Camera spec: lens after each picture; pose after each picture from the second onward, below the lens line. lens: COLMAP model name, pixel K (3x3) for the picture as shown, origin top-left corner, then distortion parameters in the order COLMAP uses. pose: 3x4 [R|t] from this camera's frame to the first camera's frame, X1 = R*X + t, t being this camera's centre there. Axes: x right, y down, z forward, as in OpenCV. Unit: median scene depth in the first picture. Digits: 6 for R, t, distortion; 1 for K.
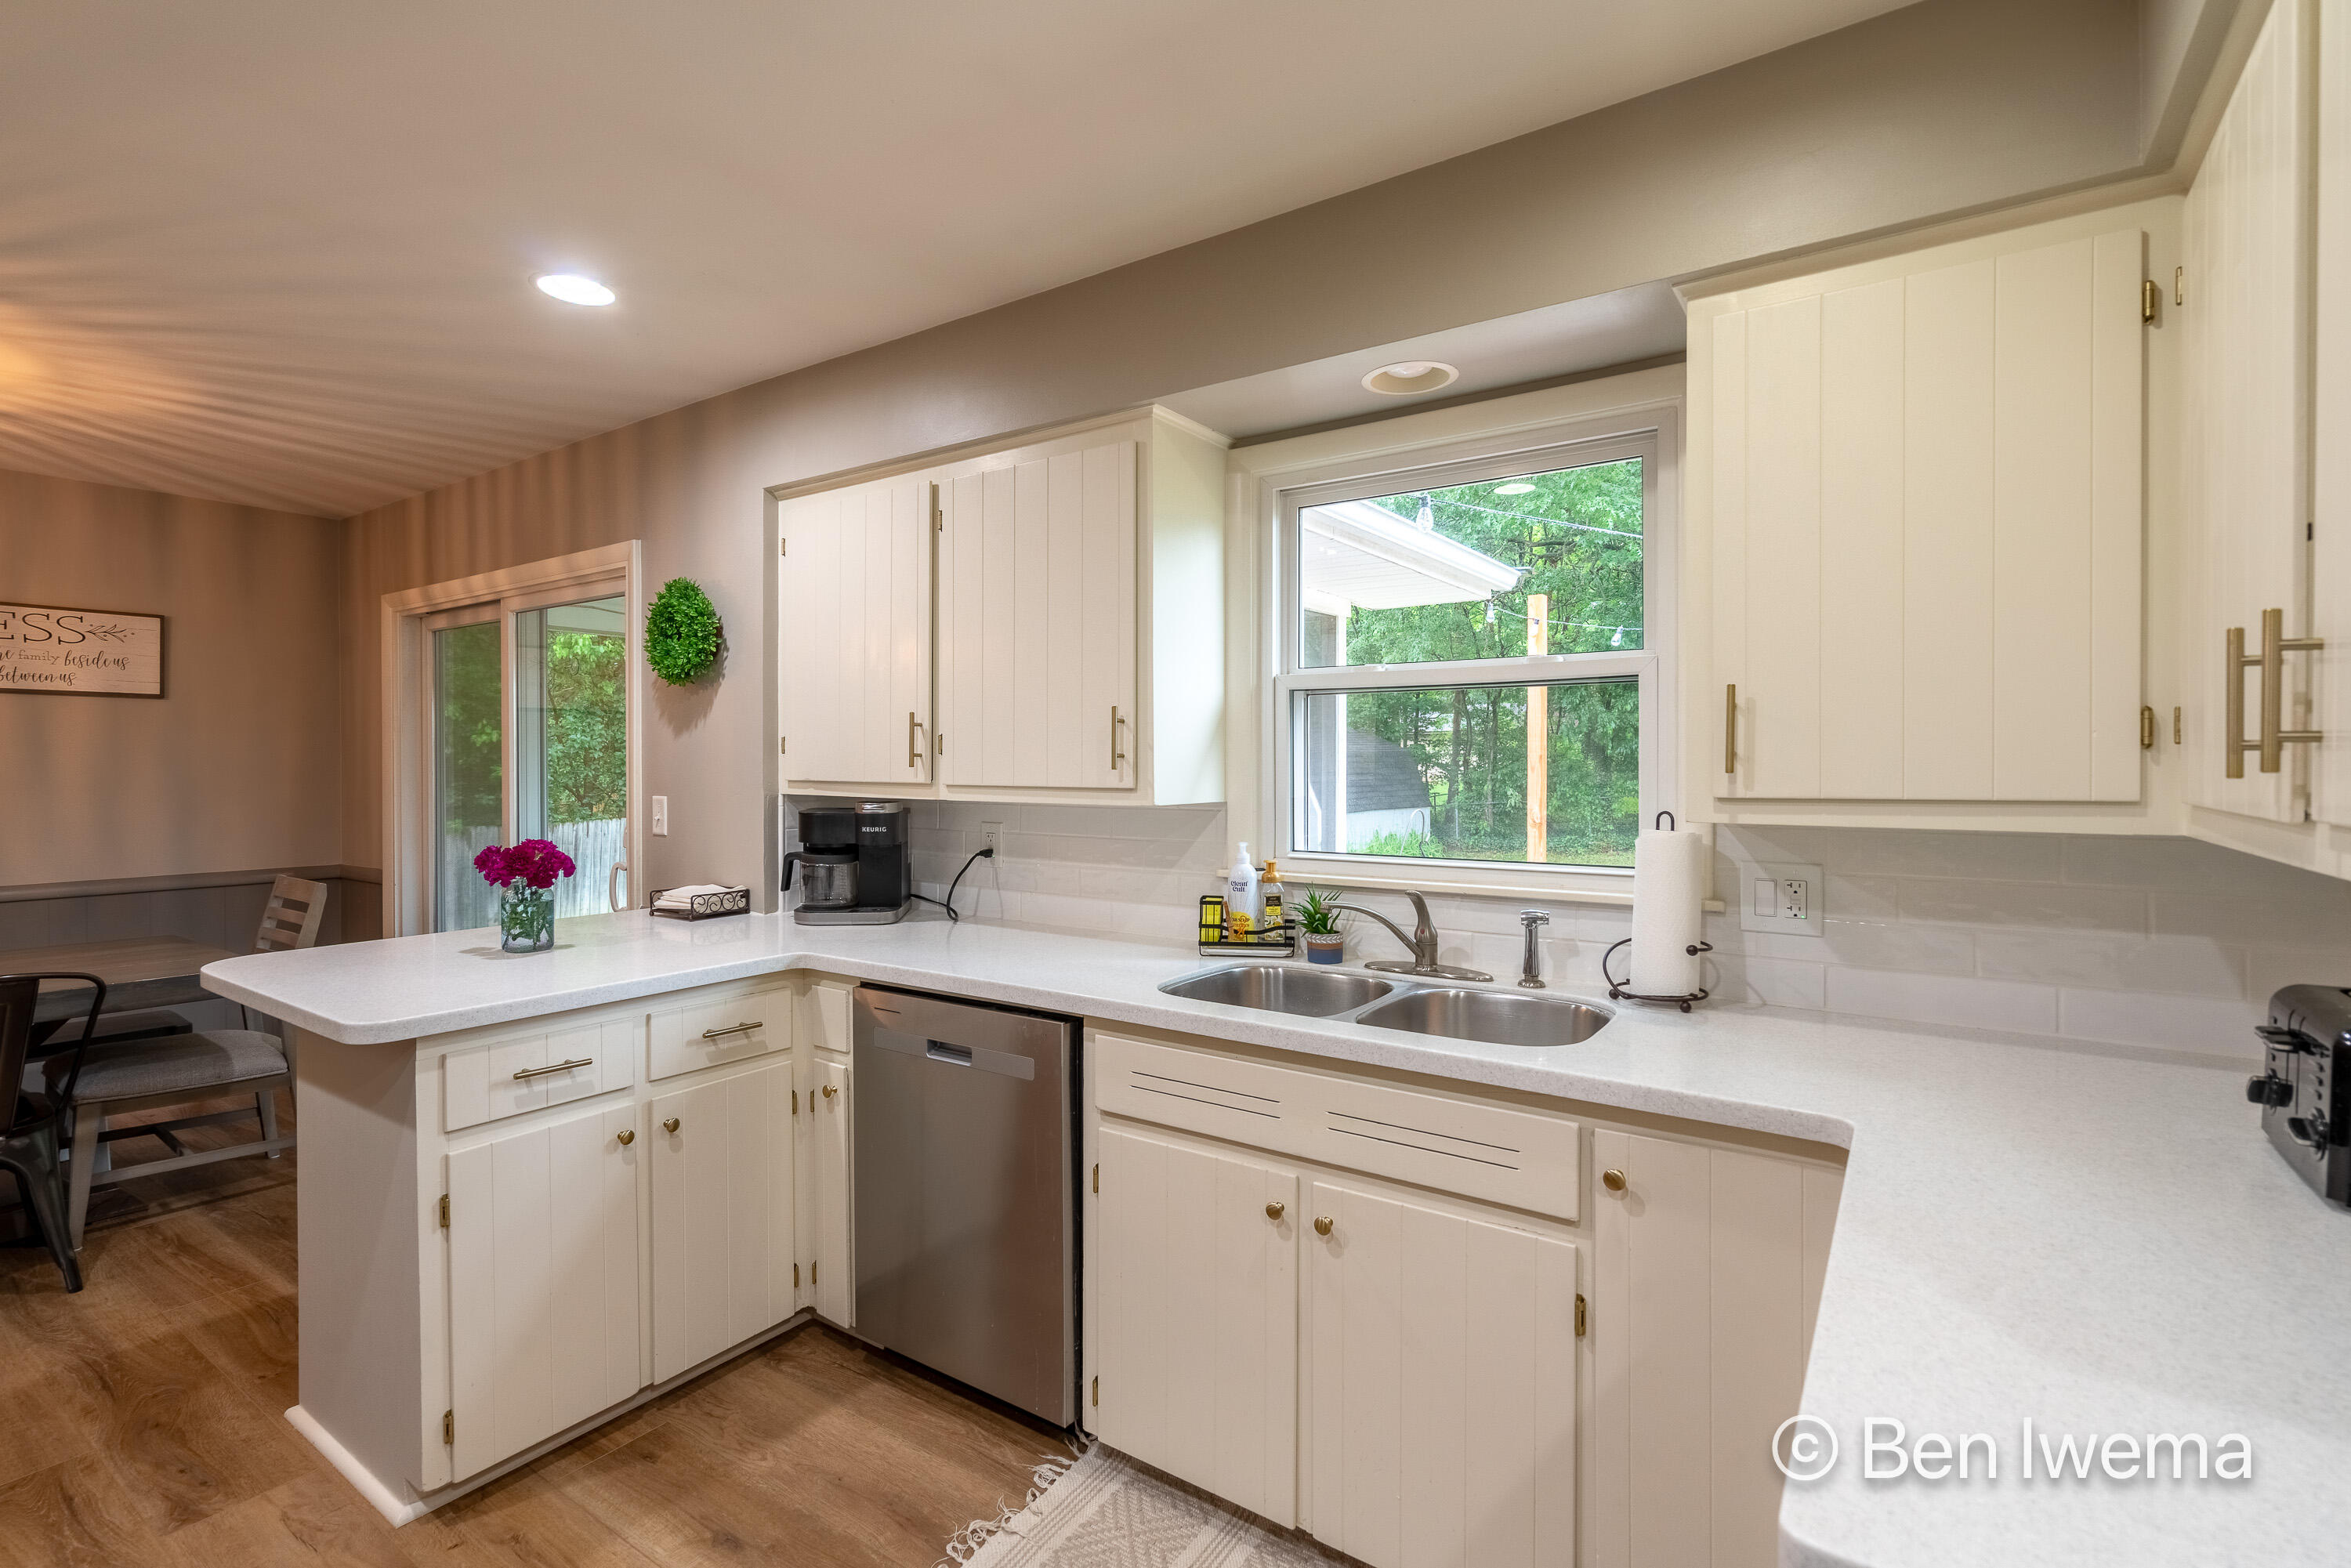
lens RADIAL K [[1066.9, 0, 1187.2], [0, 1066.9, 769.7], [0, 0, 1]] dist [-0.005110, 0.001346]
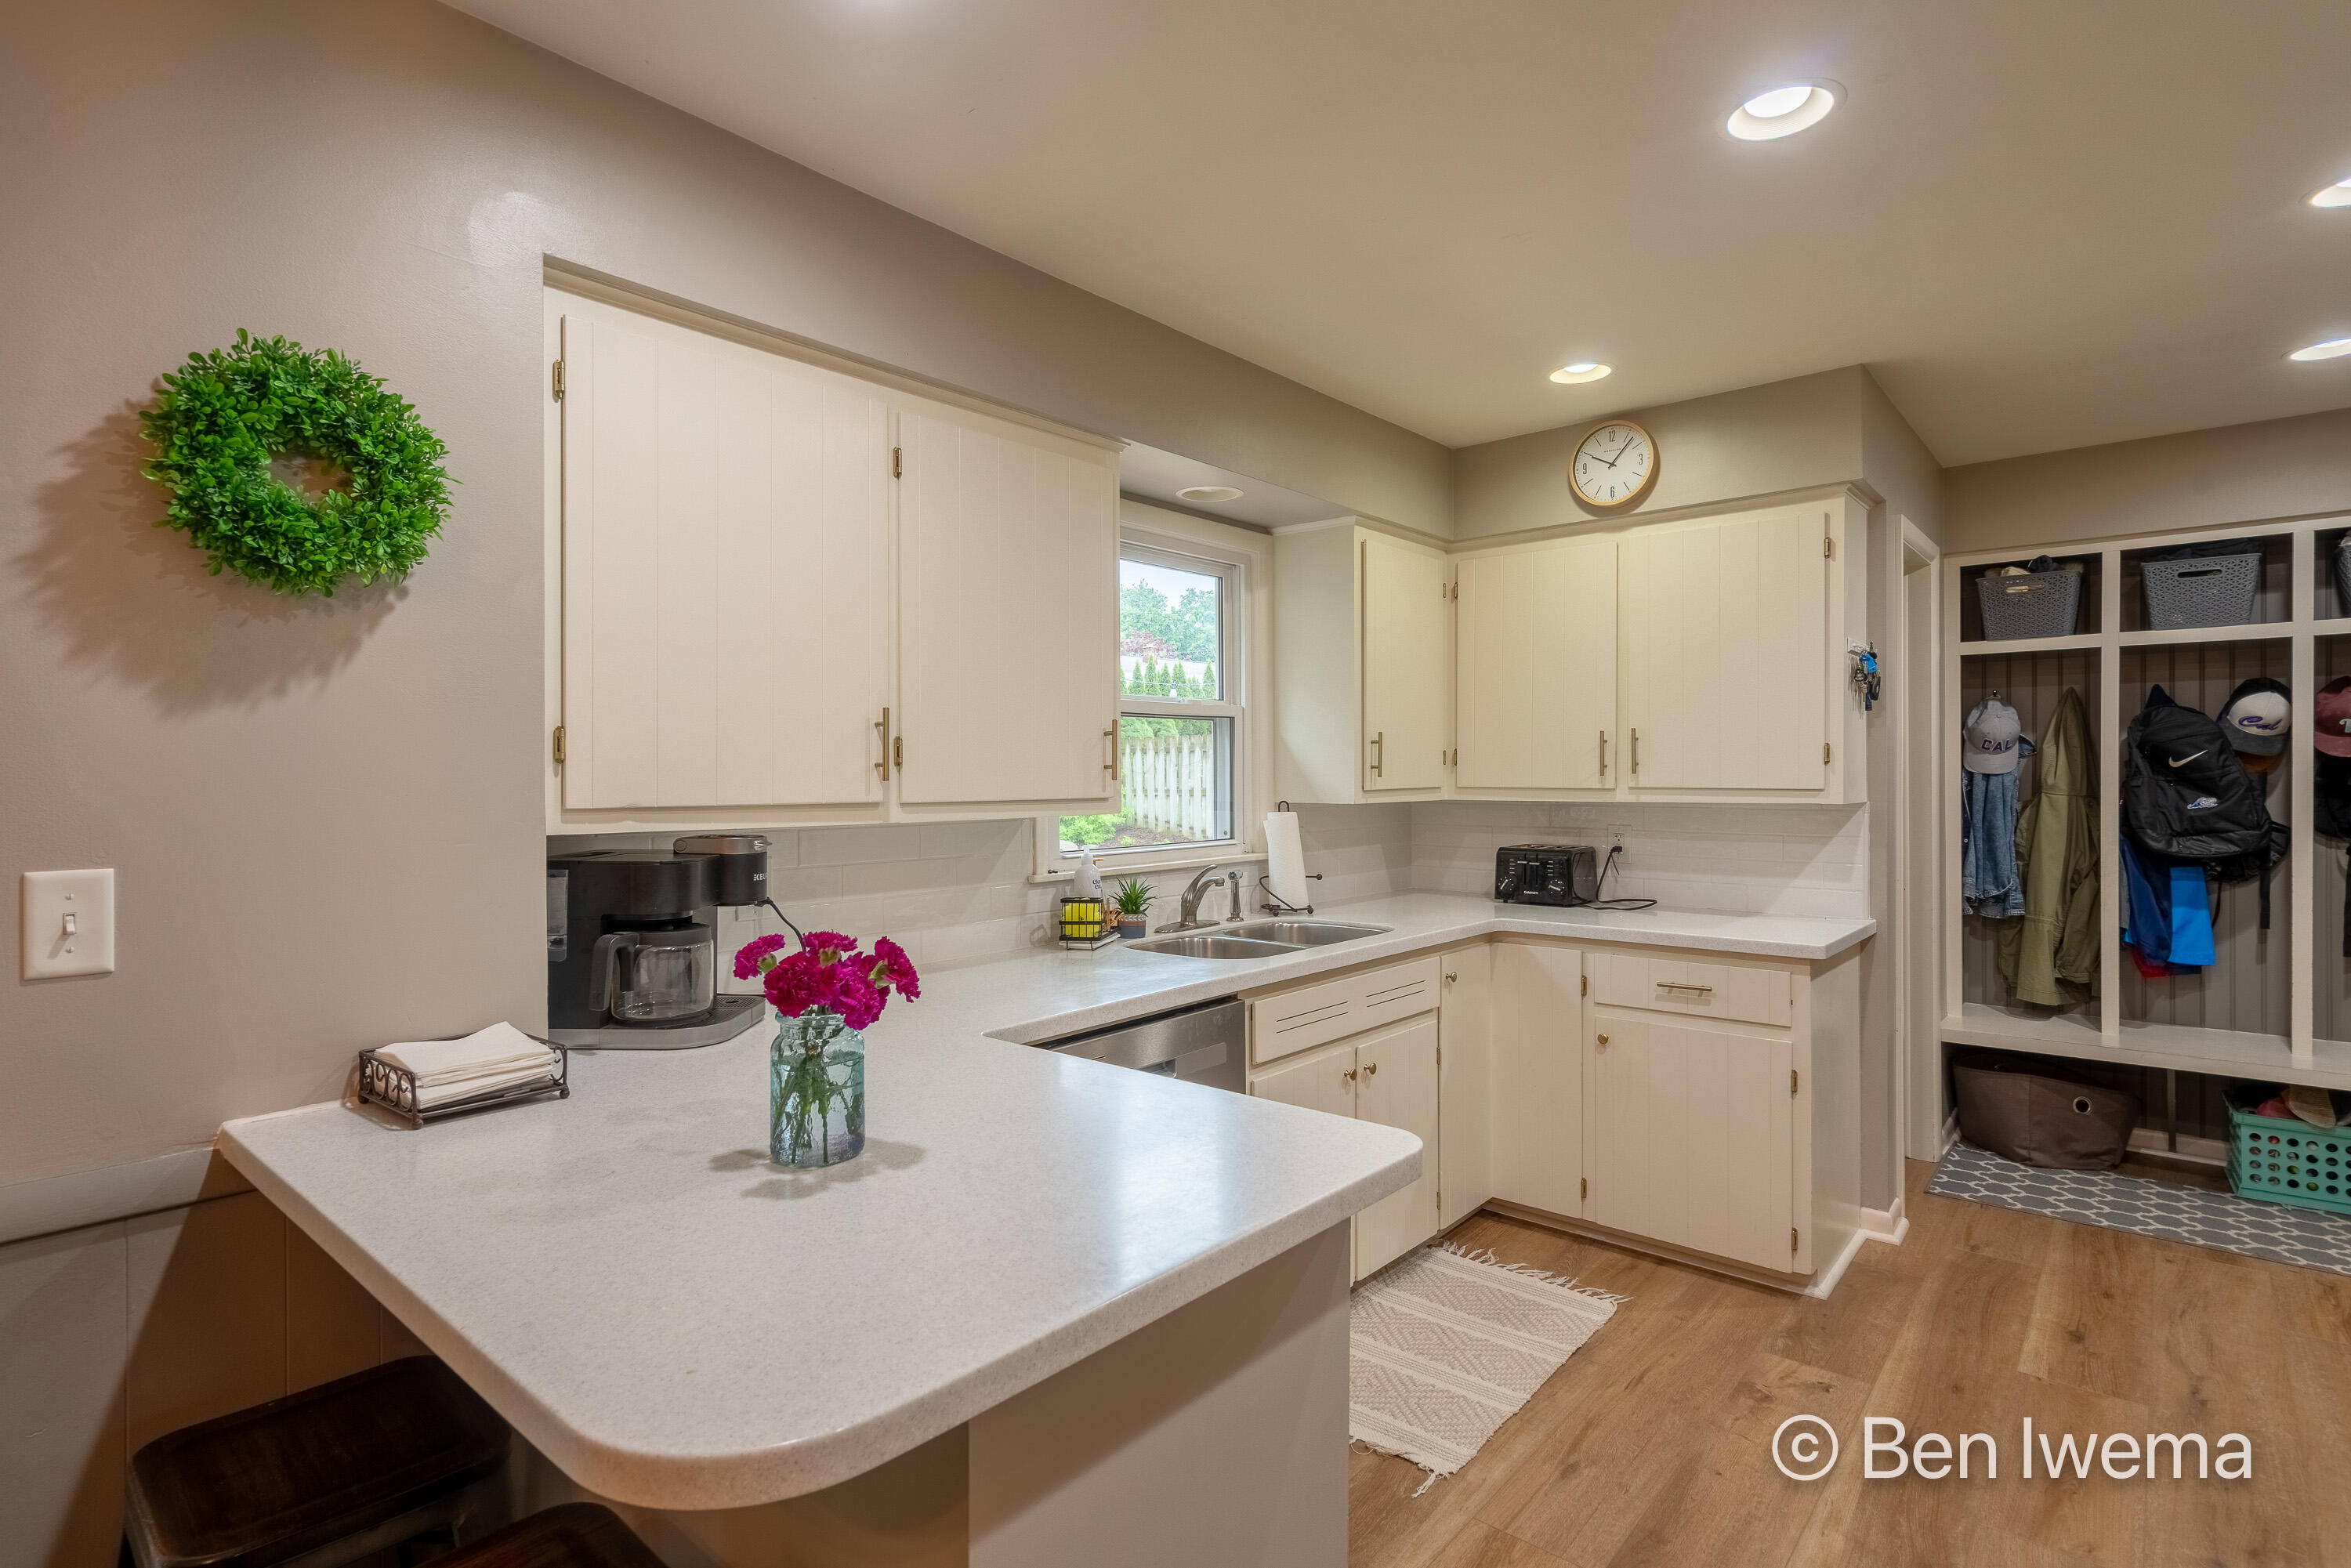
lens RADIAL K [[1179.2, 0, 1116.7], [0, 1179.2, 778.6], [0, 0, 1]] dist [0.000422, 0.000256]
pose [[0.136555, -0.005866, 0.990615, -1.154651], [0.009629, 0.999943, 0.004594, -0.007225], [-0.990586, 0.008911, 0.136604, 0.796473]]
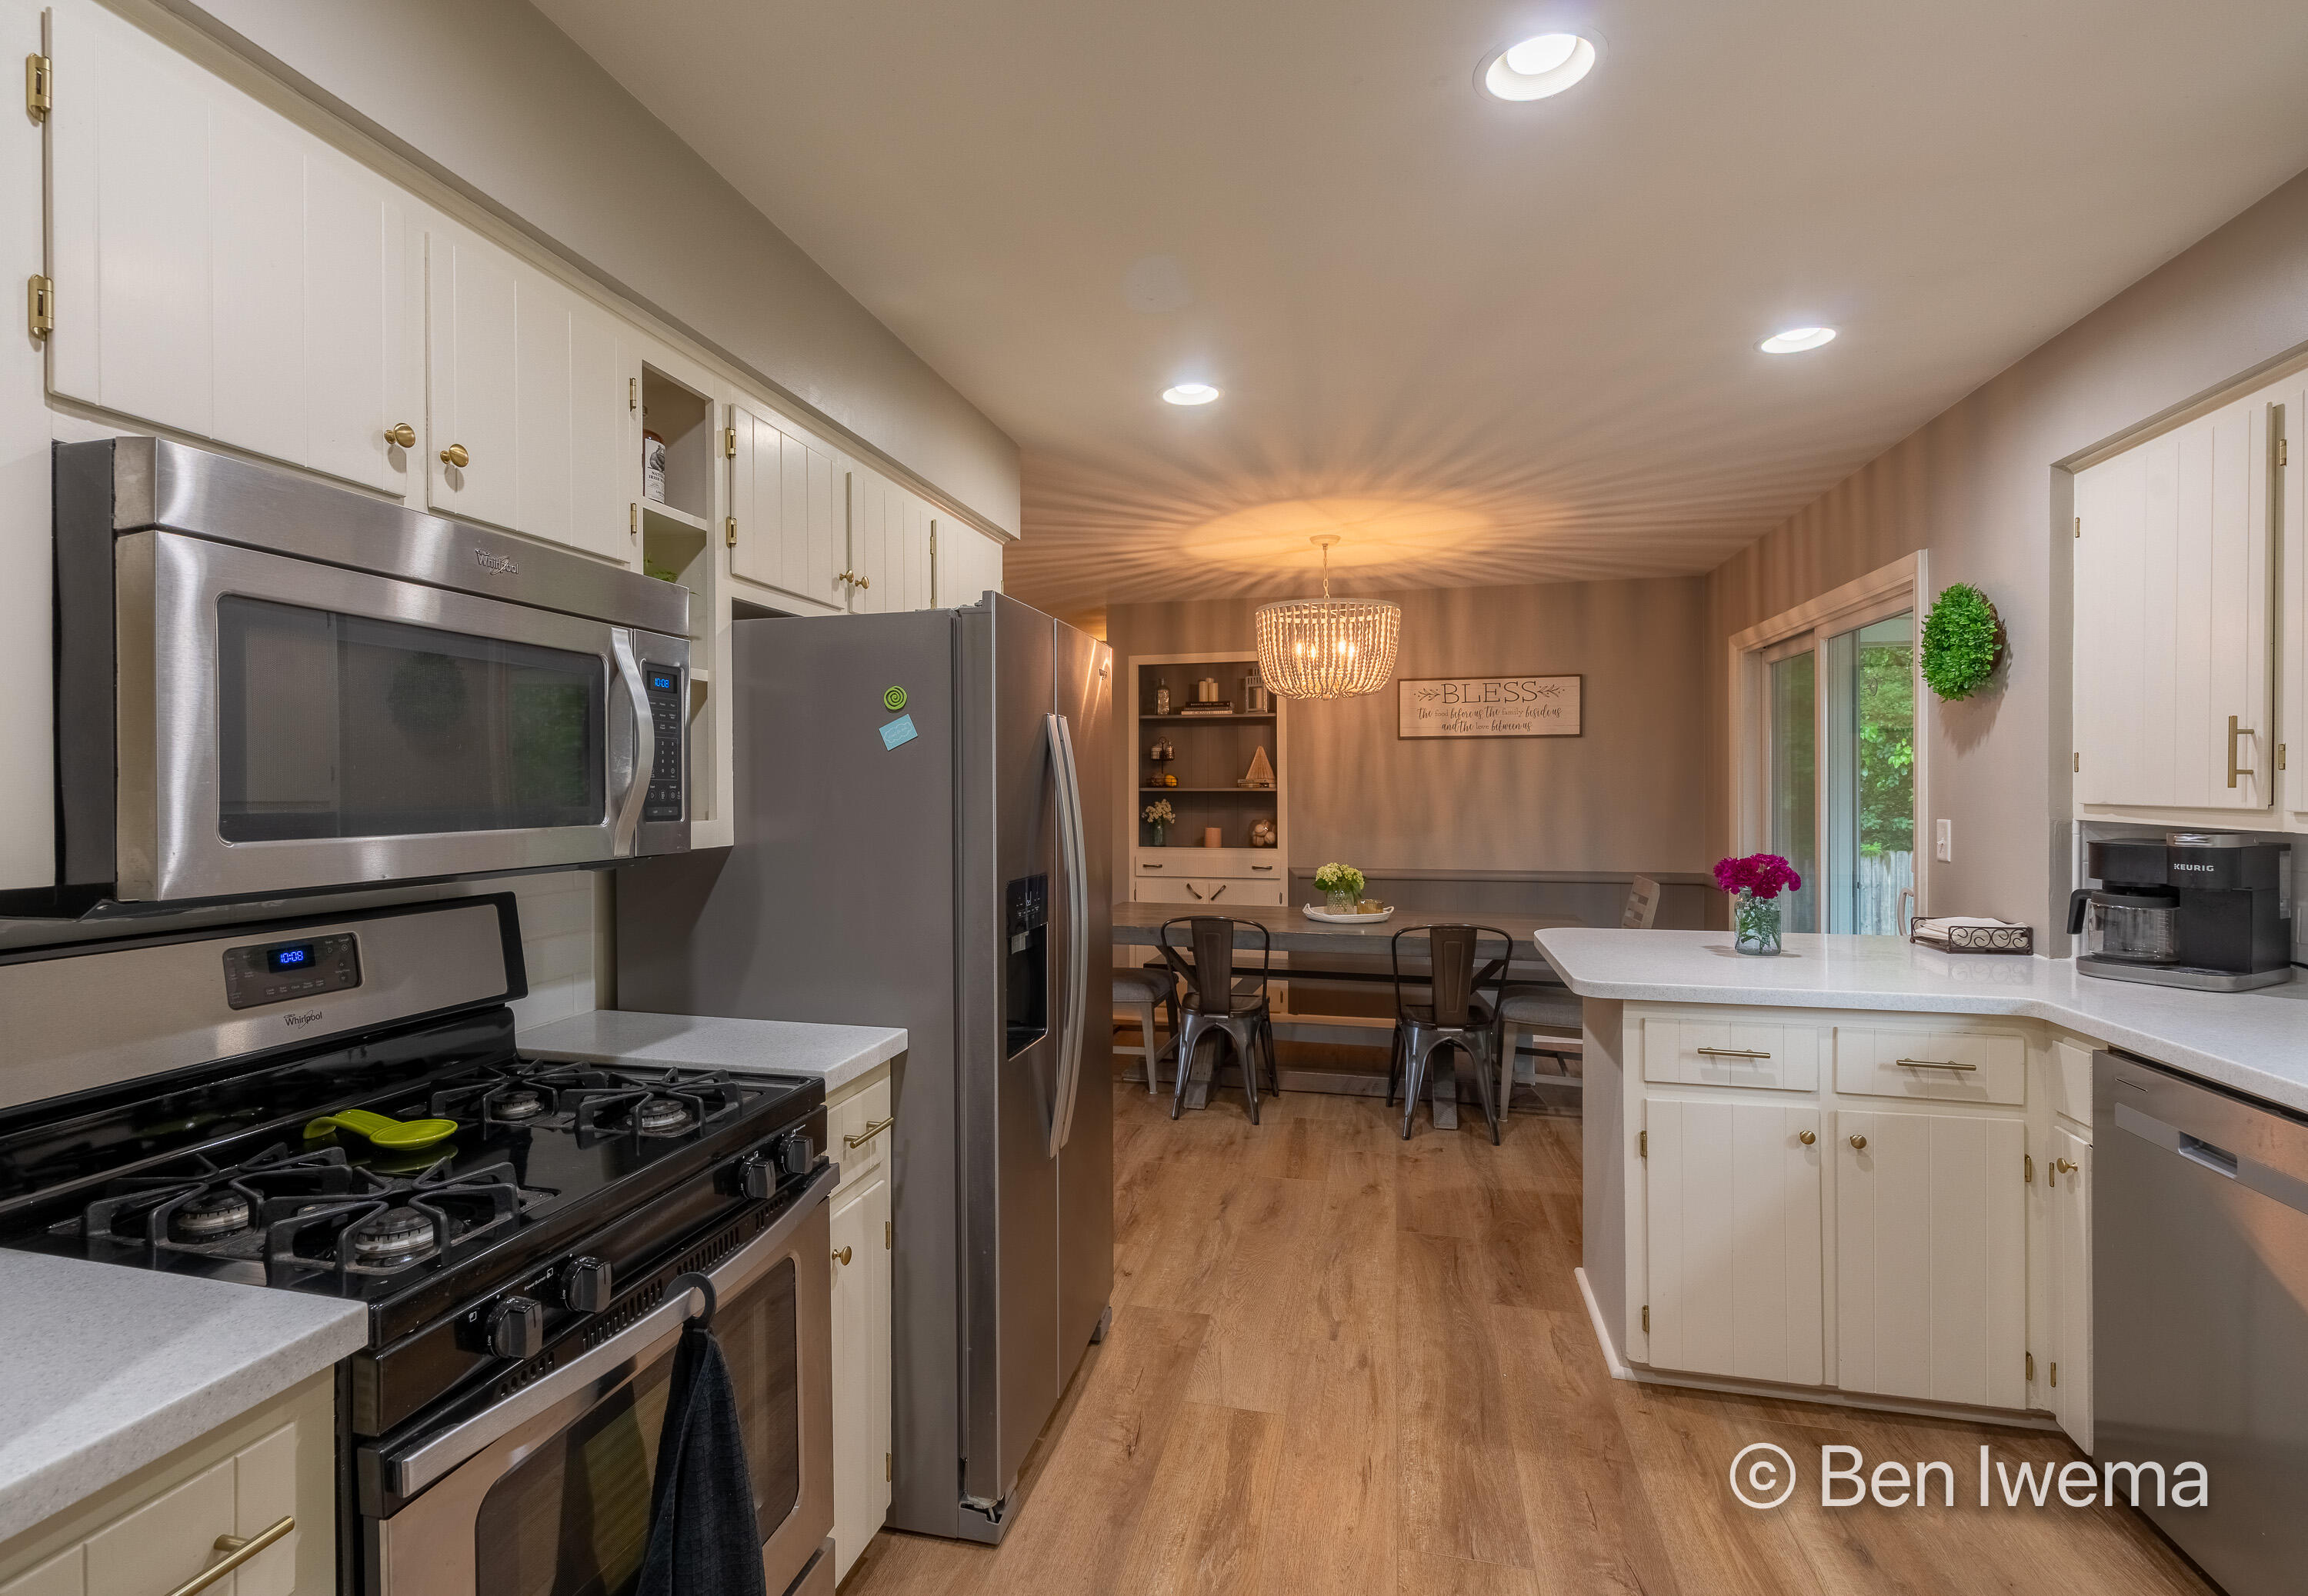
lens RADIAL K [[1114.1, 0, 1123.1], [0, 1114.1, 791.8], [0, 0, 1]] dist [-0.001582, 0.001696]
pose [[0.345413, 0.001416, -0.938450, 0.235915], [-0.001750, 0.999998, 0.000865, 0.001391], [0.938449, 0.001343, 0.345414, -0.018960]]
